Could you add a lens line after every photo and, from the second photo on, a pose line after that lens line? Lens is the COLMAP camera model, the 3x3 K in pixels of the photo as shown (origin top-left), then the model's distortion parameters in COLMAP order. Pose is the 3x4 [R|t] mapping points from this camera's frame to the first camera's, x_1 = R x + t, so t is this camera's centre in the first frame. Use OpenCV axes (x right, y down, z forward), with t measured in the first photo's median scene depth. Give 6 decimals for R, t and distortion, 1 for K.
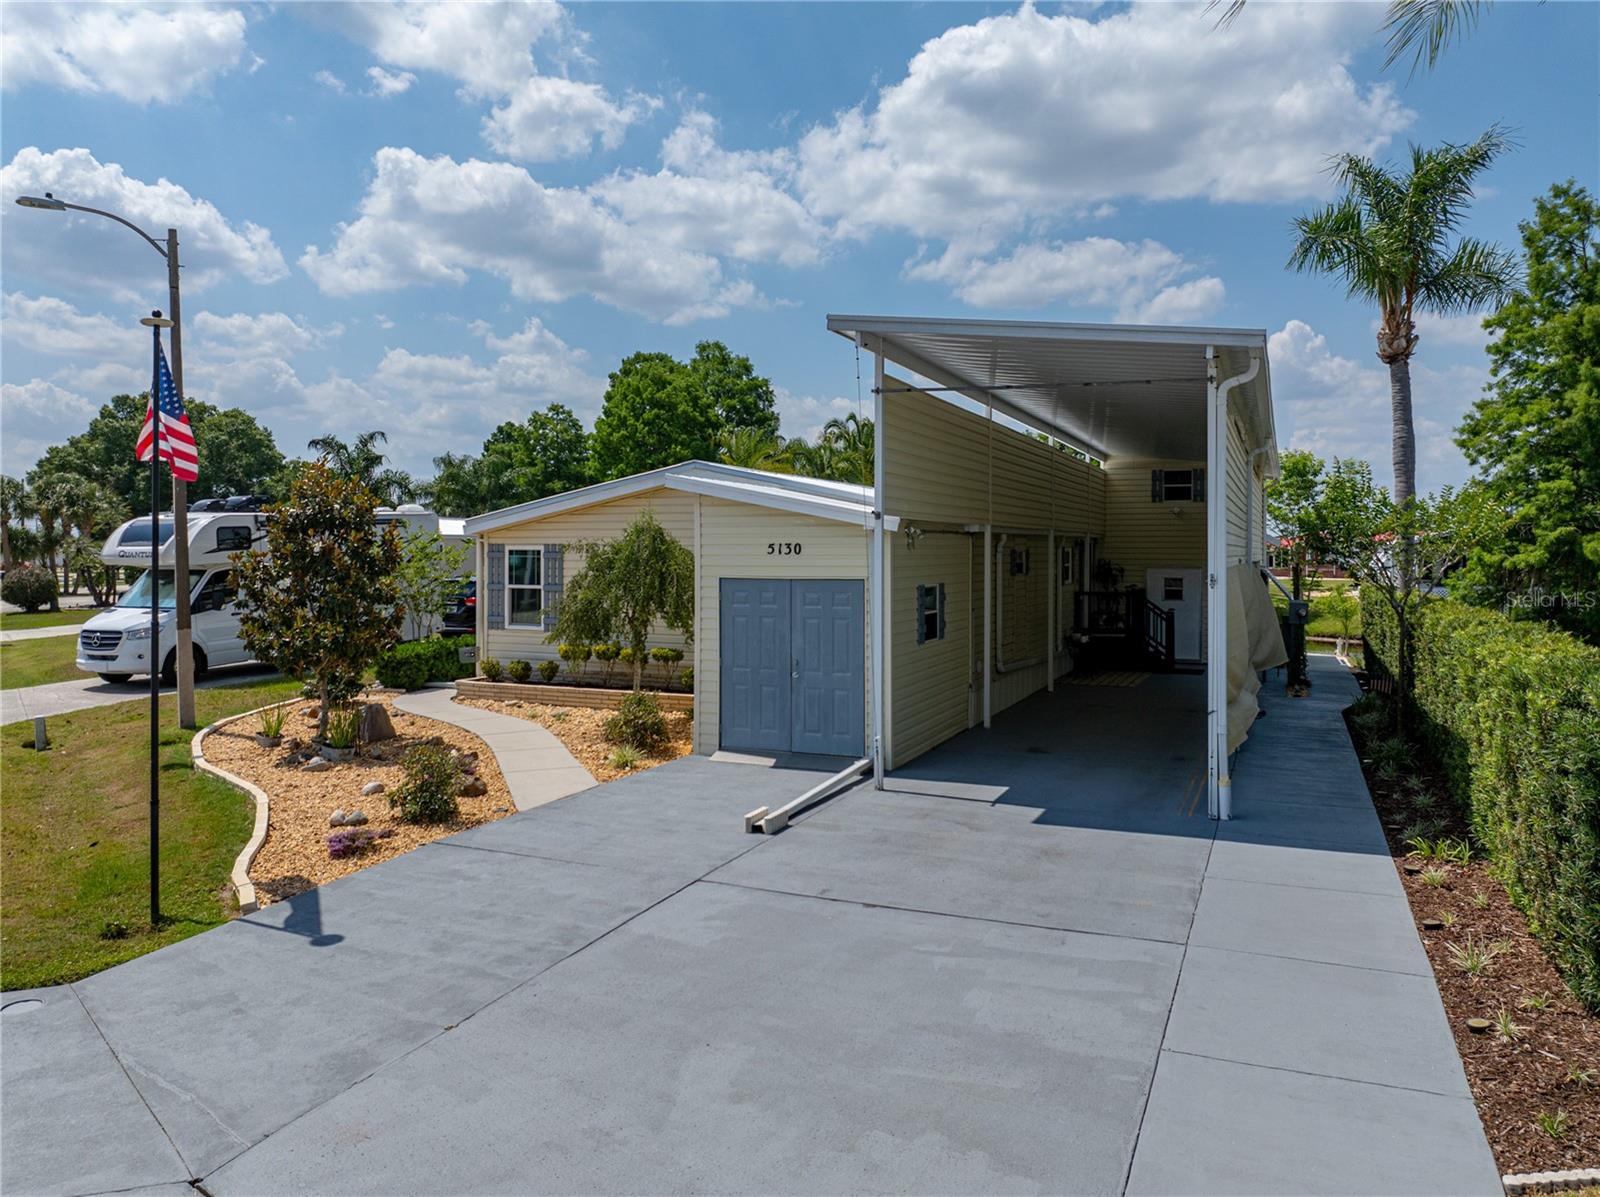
lens RADIAL K [[1127.7, 0, 798.9], [0, 1127.7, 553.4], [0, 0, 1]] dist [-0.018640, 0.006667]
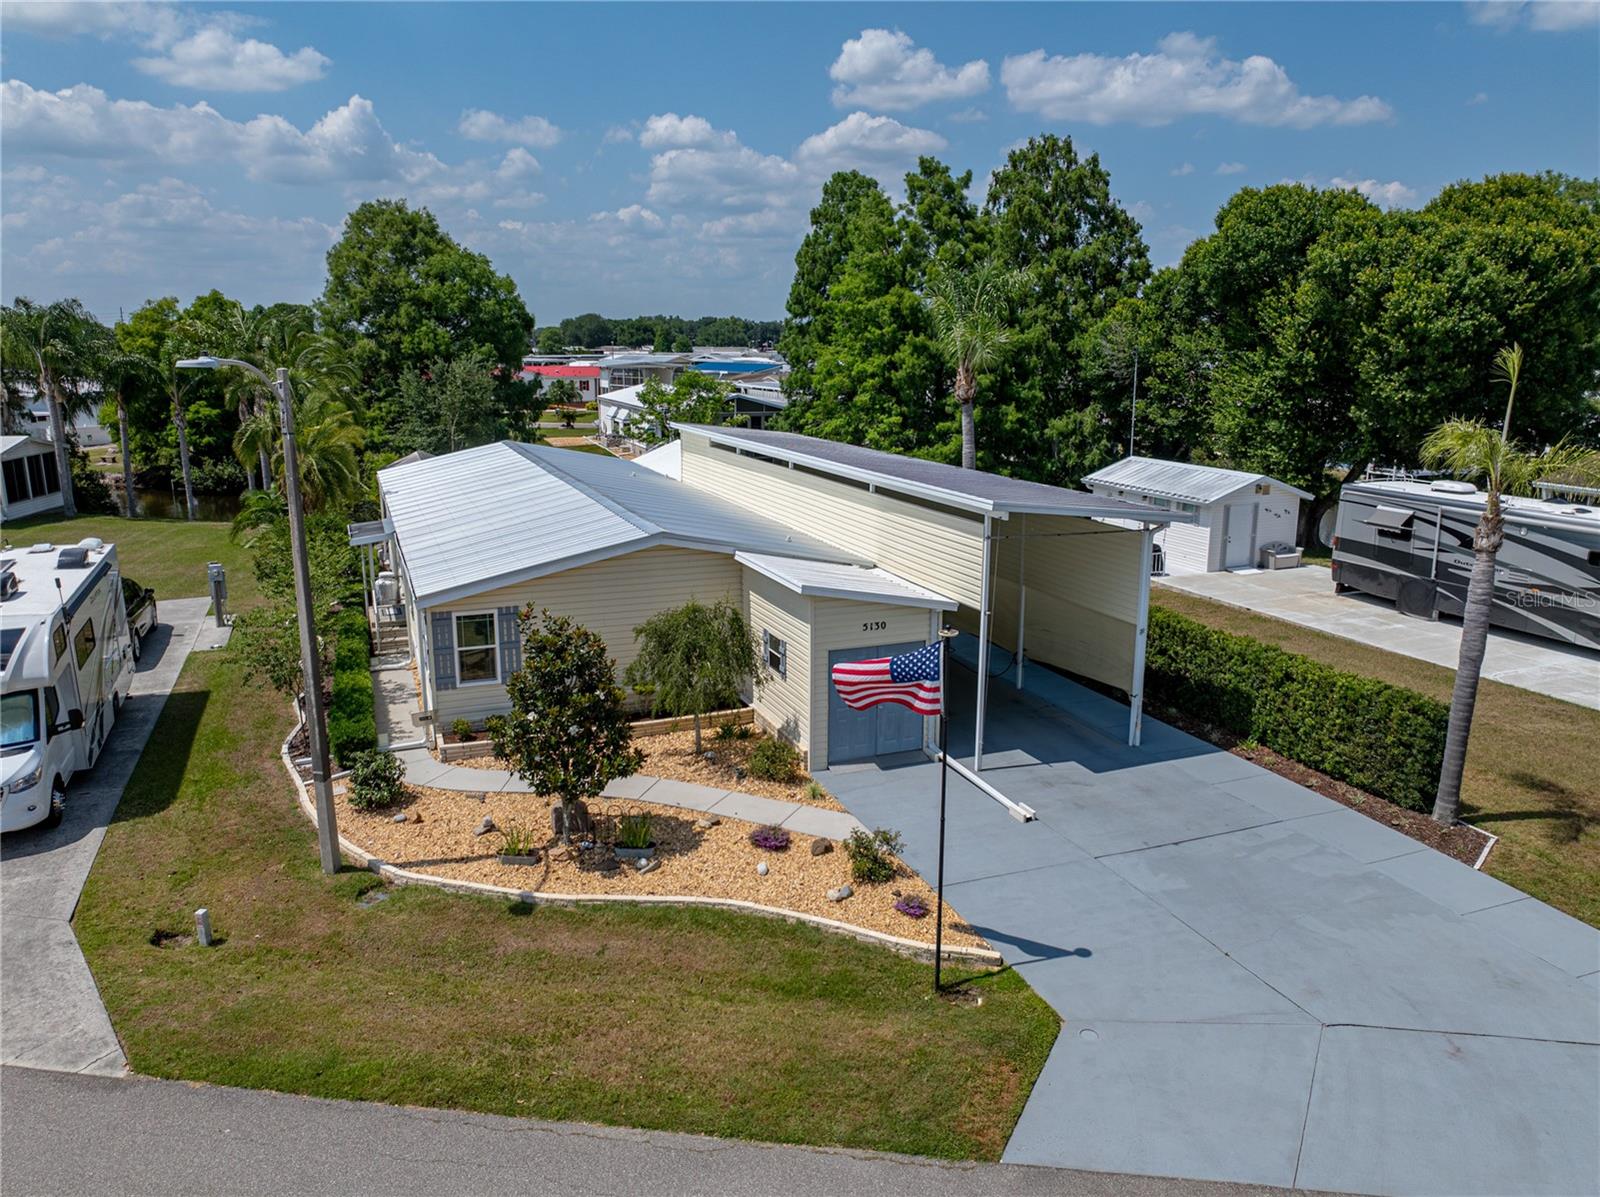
lens RADIAL K [[1114.1, 0, 799.3], [0, 1114.1, 589.8], [0, 0, 1]] dist [-0.019152, 0.006789]
pose [[0.706450, -0.152925, 0.691044, -1.096166], [0.002200, 0.976848, 0.213923, -0.367312], [-0.707759, -0.149606, 0.690431, 0.071970]]
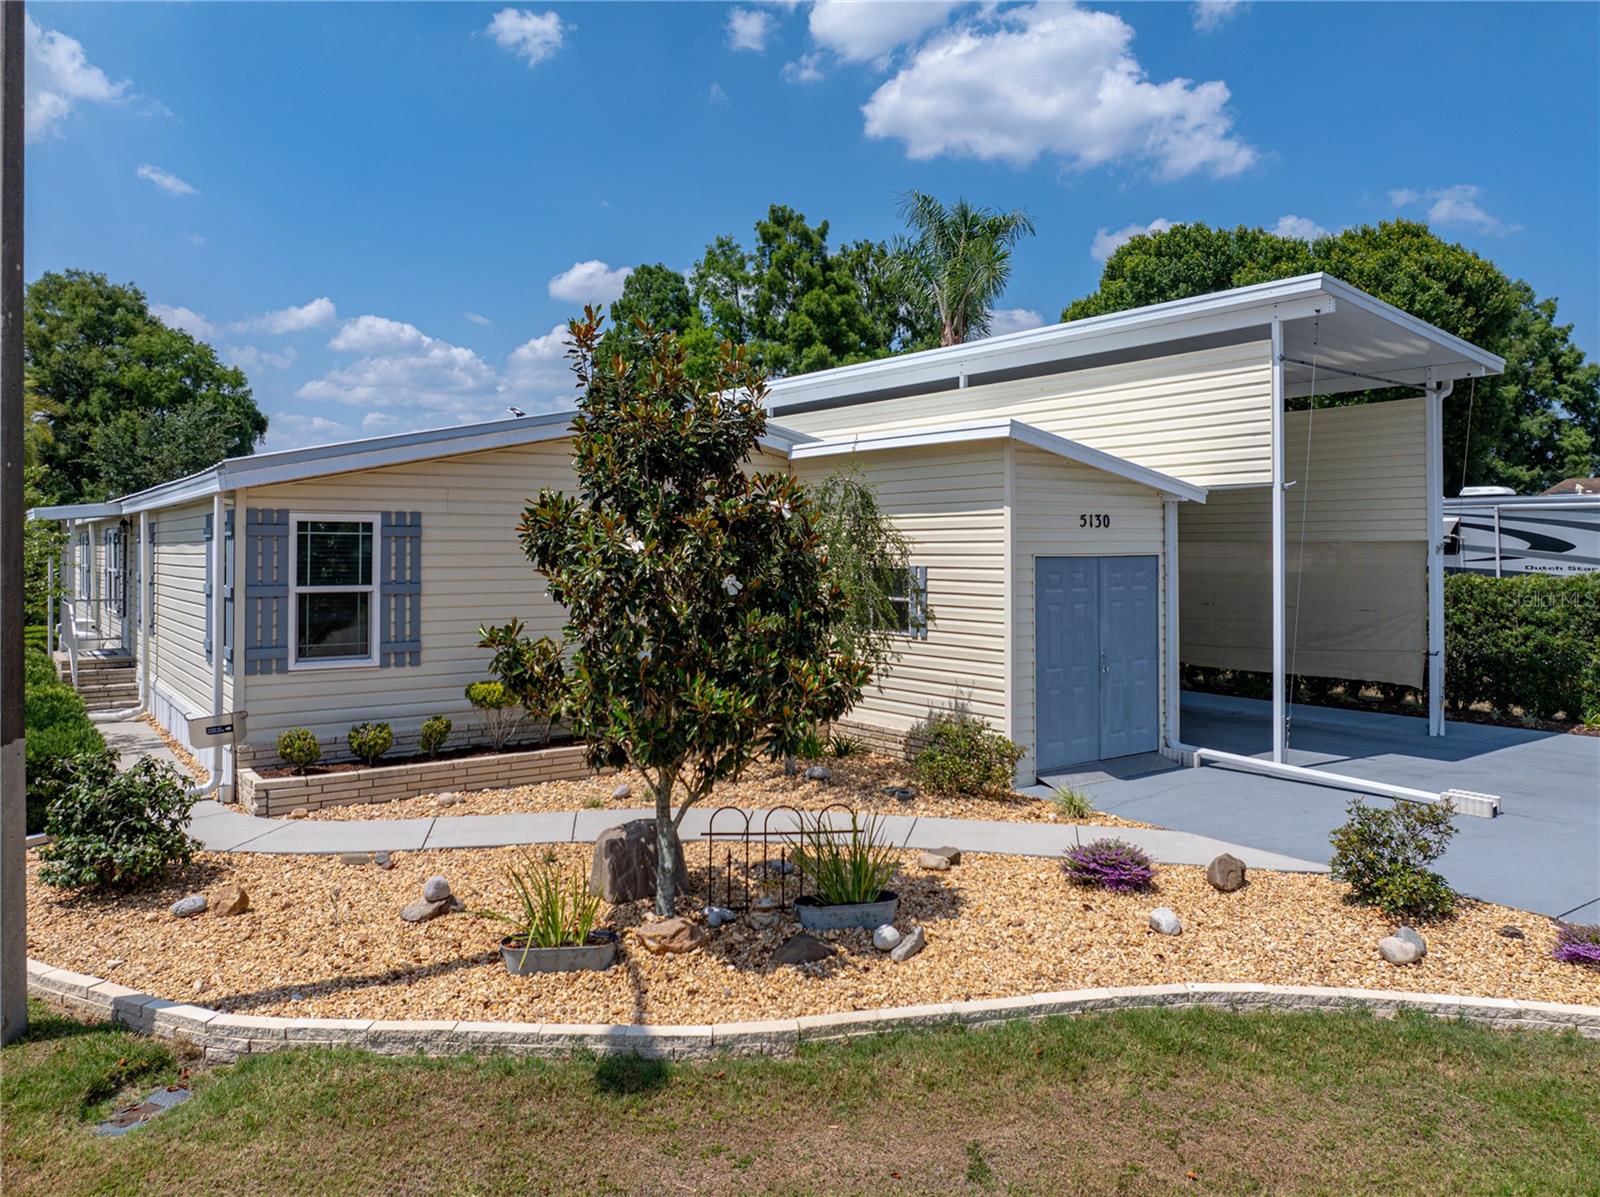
lens RADIAL K [[1131.9, 0, 801.5], [0, 1131.9, 539.9], [0, 0, 1]] dist [-0.009950, 0.001821]
pose [[0.511638, 0.000667, 0.859201, -0.866172], [0.003791, 0.999988, -0.003034, 0.012050], [-0.859193, 0.004810, 0.511630, 0.765051]]
